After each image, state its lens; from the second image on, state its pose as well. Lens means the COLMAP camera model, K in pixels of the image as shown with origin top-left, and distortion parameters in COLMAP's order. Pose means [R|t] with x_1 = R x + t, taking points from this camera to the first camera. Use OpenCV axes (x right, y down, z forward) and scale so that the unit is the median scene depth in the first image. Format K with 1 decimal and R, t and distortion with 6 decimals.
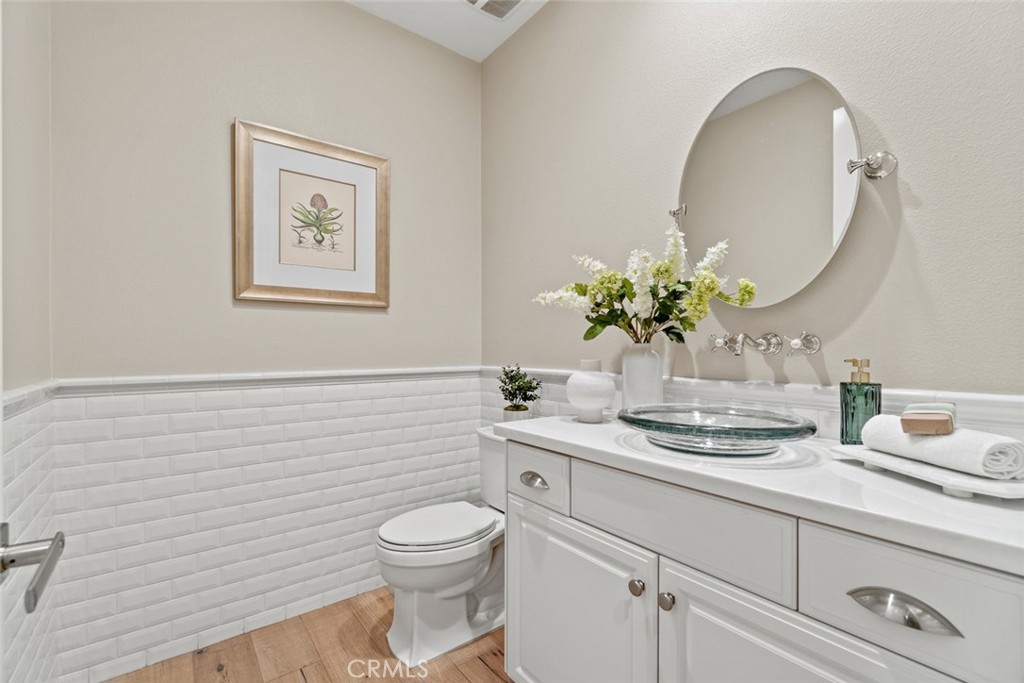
lens RADIAL K [[446.2, 0, 505.7], [0, 446.2, 346.6], [0, 0, 1]] dist [0.002548, 0.000315]
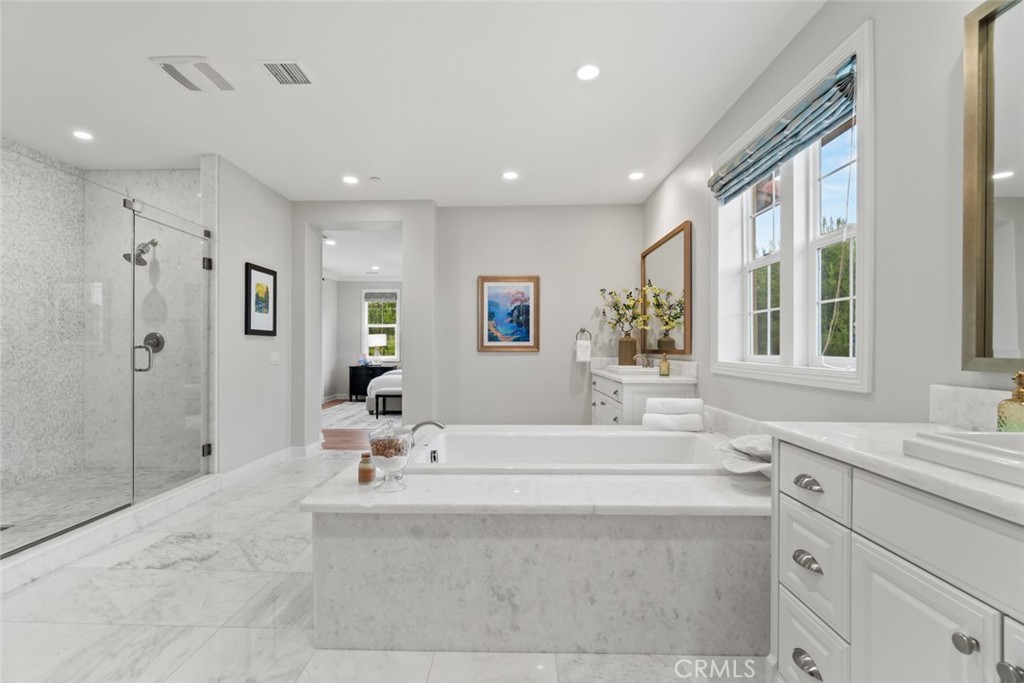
lens RADIAL K [[439.4, 0, 507.5], [0, 439.4, 343.8], [0, 0, 1]] dist [-0.005389, 0.000240]
pose [[0.786223, 0.007191, -0.617901, 0.135334], [-0.011395, 0.999931, -0.002862, -0.001179], [0.617838, 0.009291, 0.786250, -0.174909]]
